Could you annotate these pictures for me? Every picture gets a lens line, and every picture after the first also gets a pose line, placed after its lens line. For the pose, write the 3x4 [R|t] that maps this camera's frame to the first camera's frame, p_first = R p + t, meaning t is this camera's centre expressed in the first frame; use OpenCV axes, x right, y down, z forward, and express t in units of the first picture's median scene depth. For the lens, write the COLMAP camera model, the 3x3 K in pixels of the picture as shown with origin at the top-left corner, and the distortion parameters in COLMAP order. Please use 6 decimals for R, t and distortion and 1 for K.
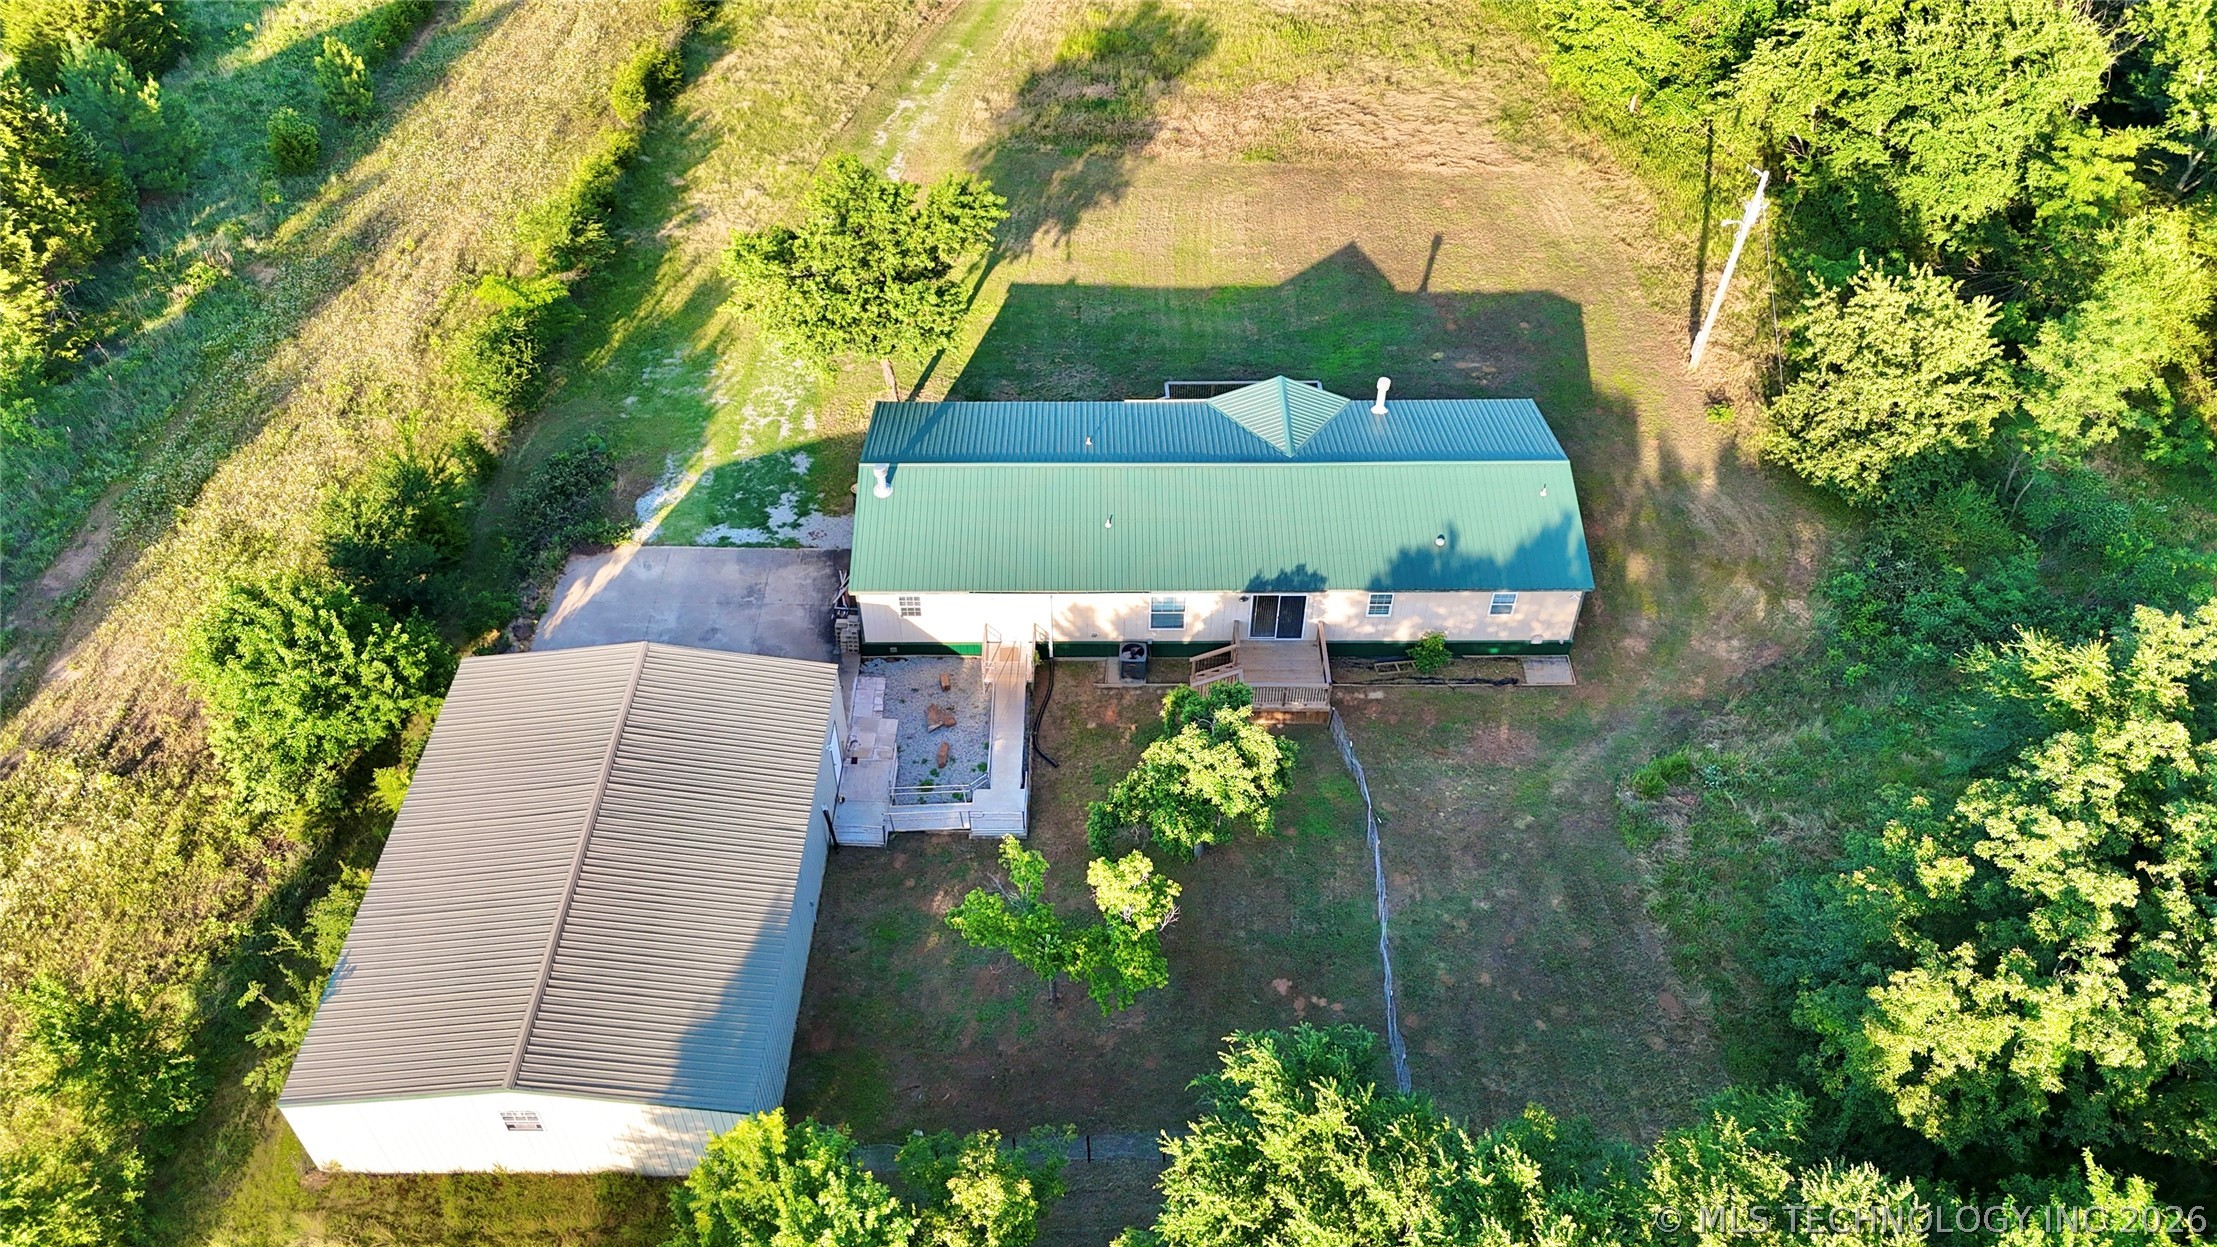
lens RADIAL K [[1614.4, 0, 1116.1], [0, 1614.4, 627.3], [0, 0, 1]] dist [0.071578, -0.076166]
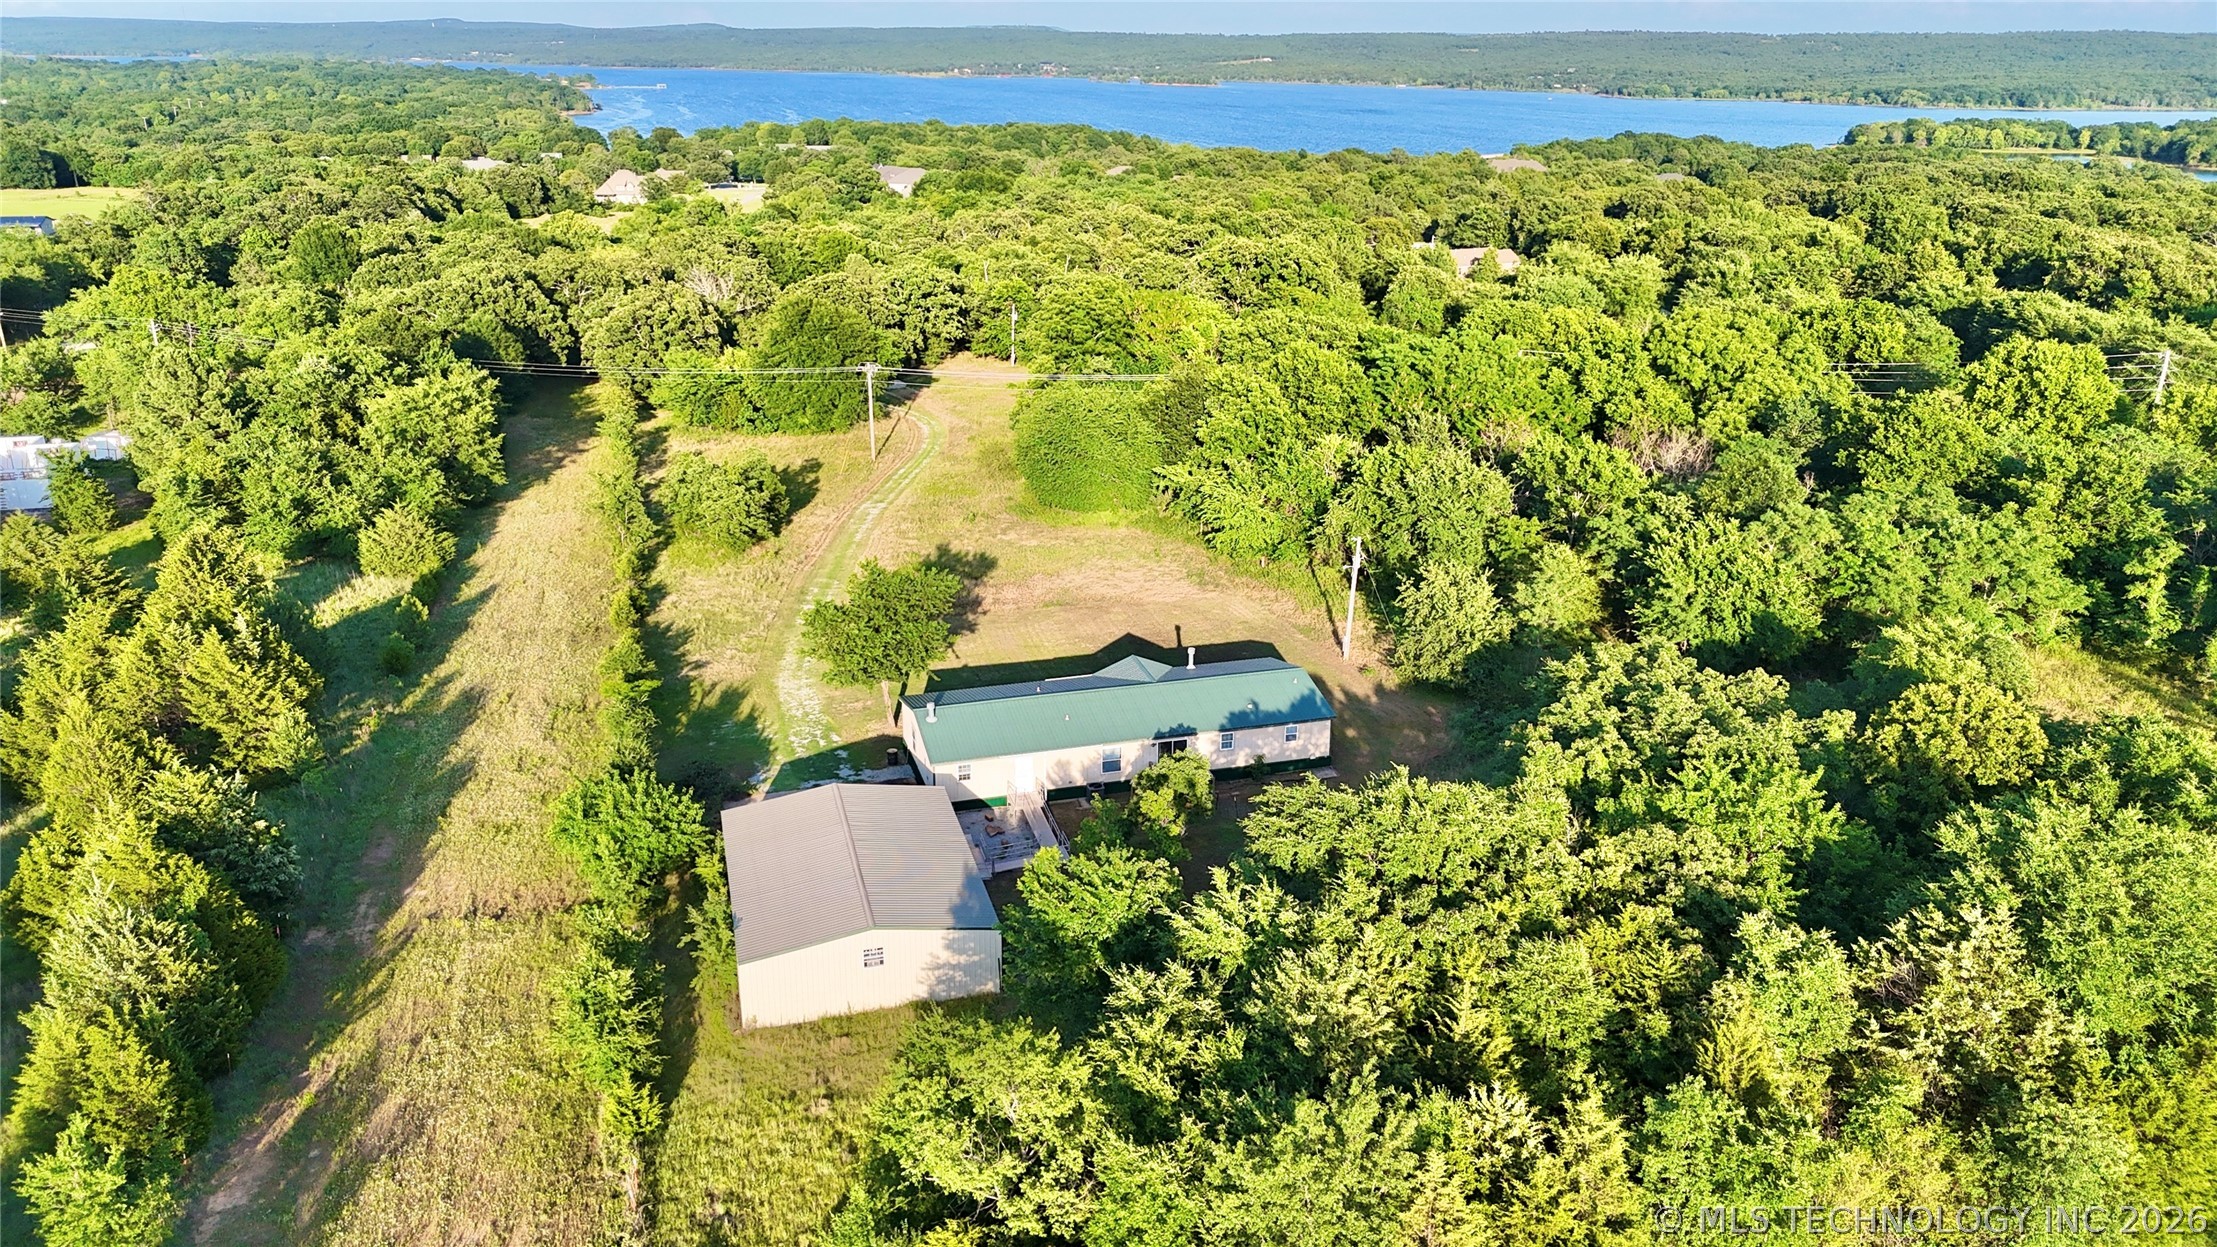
lens RADIAL K [[1614.4, 0, 1097.7], [0, 1614.4, 639.4], [0, 0, 1]] dist [0.071578, -0.076166]
pose [[0.962810, -0.095522, 0.252728, -0.349178], [0.191524, 0.901081, -0.389066, 0.467598], [-0.190564, 0.423000, 0.885865, -0.495362]]
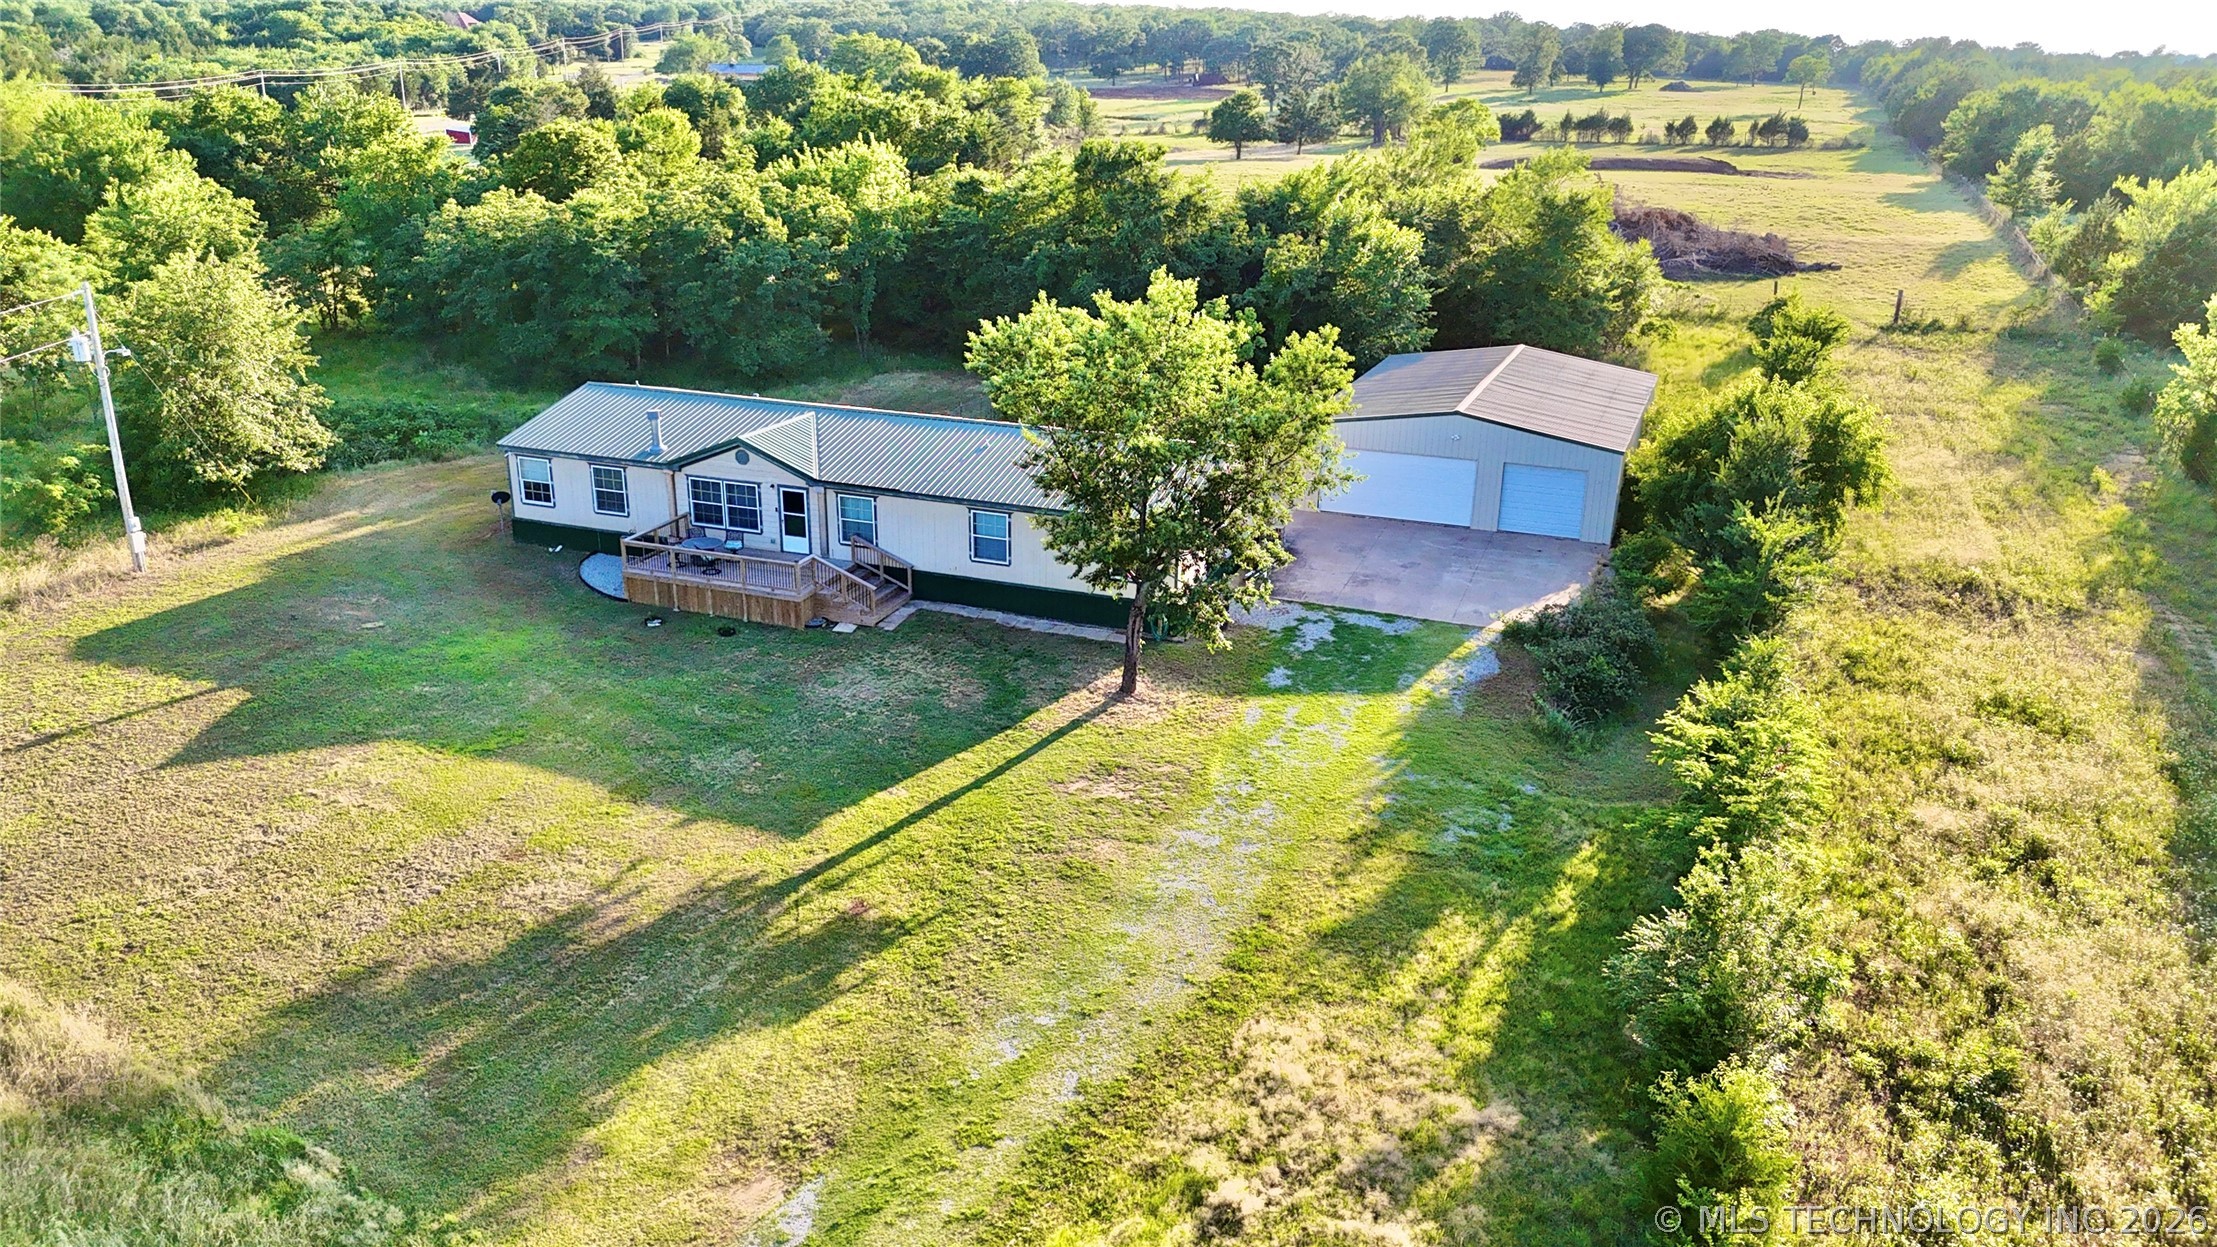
lens RADIAL K [[1614.4, 0, 1120.4], [0, 1614.4, 640.2], [0, 0, 1]] dist [0.071578, -0.076166]
pose [[-0.932683, -0.146876, 0.329438, -0.373917], [0.234990, 0.445482, 0.863901, -0.772481], [-0.273645, 0.883161, -0.380979, 1.311105]]
